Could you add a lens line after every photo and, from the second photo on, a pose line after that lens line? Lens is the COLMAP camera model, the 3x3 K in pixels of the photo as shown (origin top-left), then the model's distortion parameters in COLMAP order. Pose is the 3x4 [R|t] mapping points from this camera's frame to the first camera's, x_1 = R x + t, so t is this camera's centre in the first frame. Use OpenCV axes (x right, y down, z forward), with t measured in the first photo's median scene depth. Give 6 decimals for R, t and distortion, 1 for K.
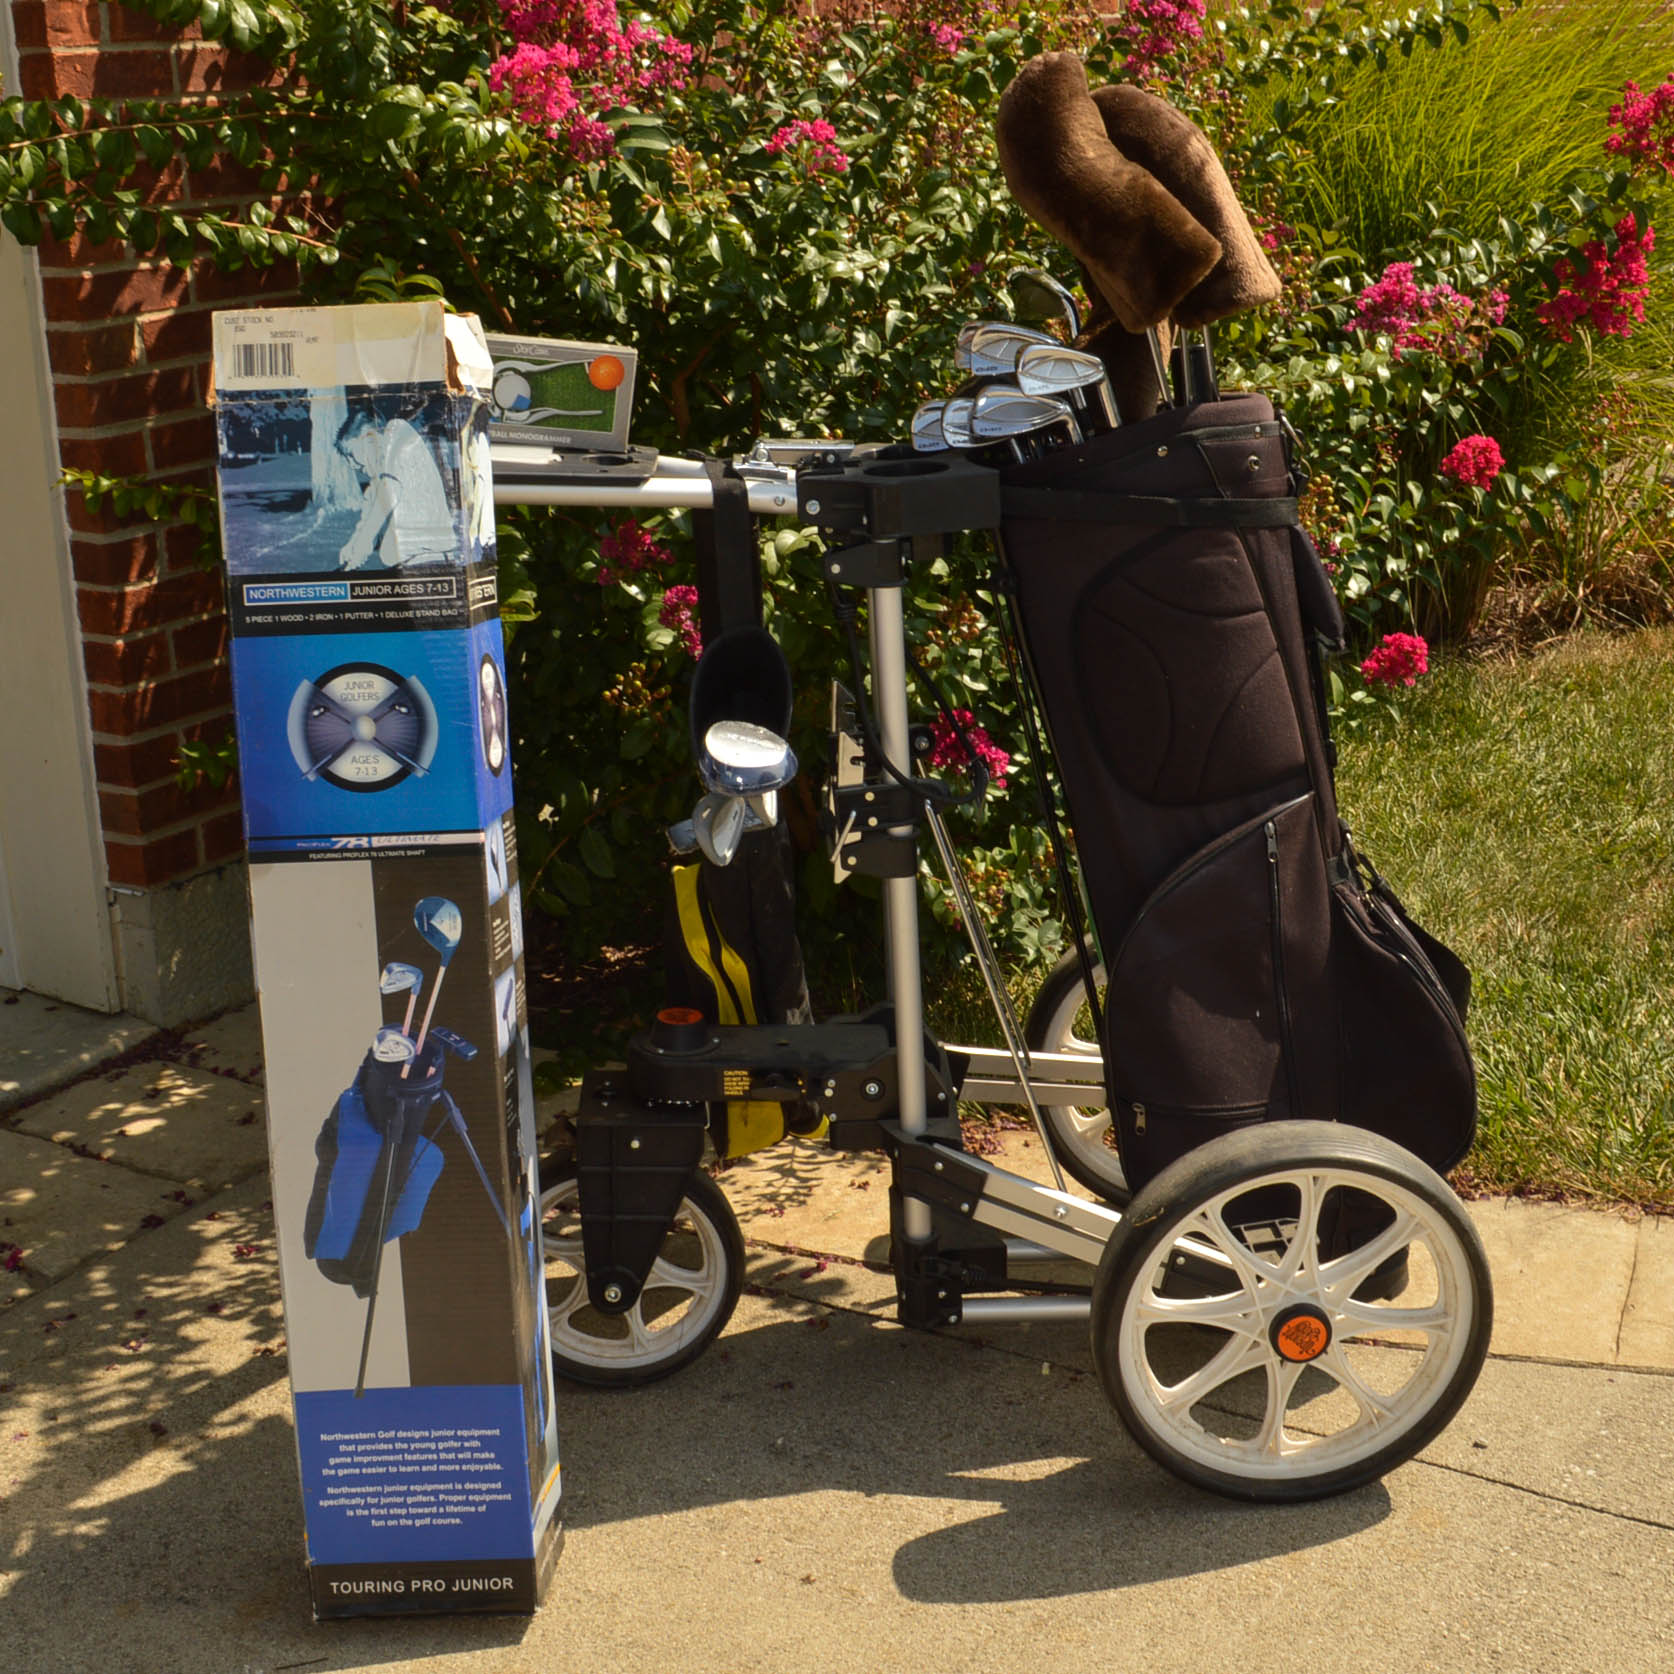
lens RADIAL K [[2425.2, 0, 837.5], [0, 2425.2, 839.4], [0, 0, 1]] dist [-0.076037, 0.000000]
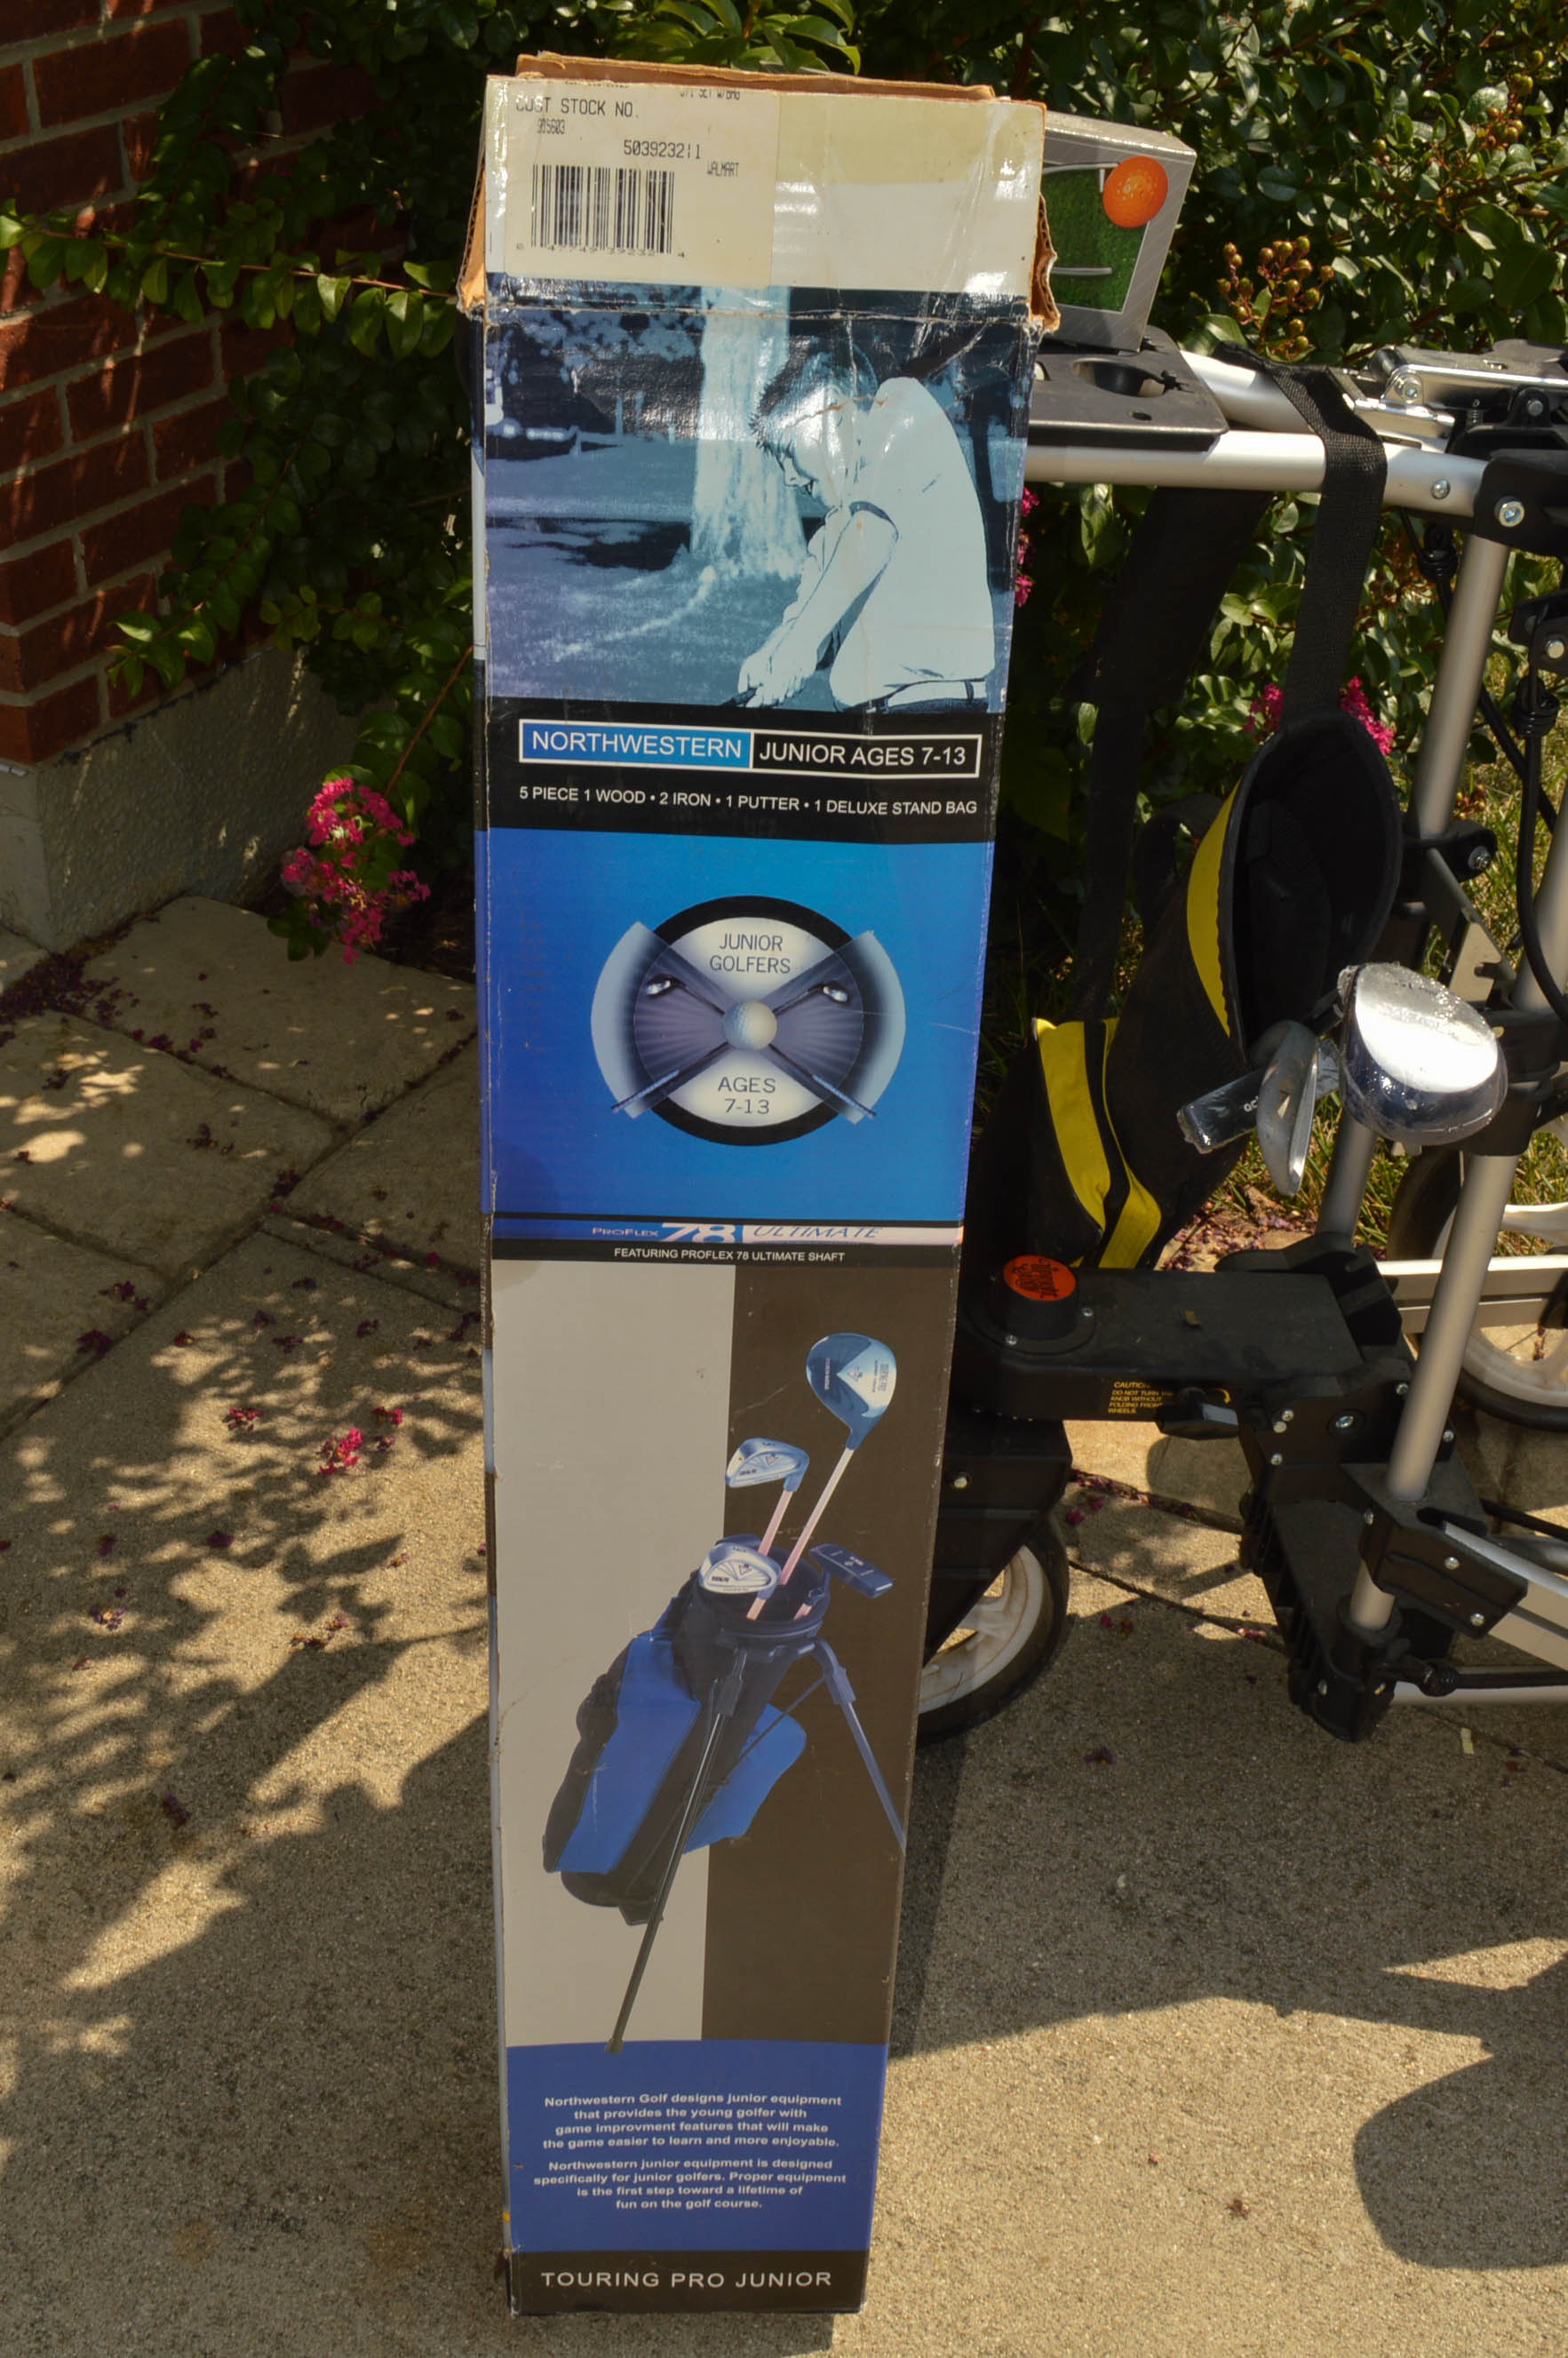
lens RADIAL K [[2341.9, 0, 702.3], [0, 2341.9, 1199.9], [0, 0, 1]] dist [-0.061513, 0.000000]
pose [[0.996154, 0.045915, 0.074628, -0.219440], [-0.068098, 0.941652, 0.329627, -0.153394], [-0.055139, -0.333441, 0.941157, 0.501718]]
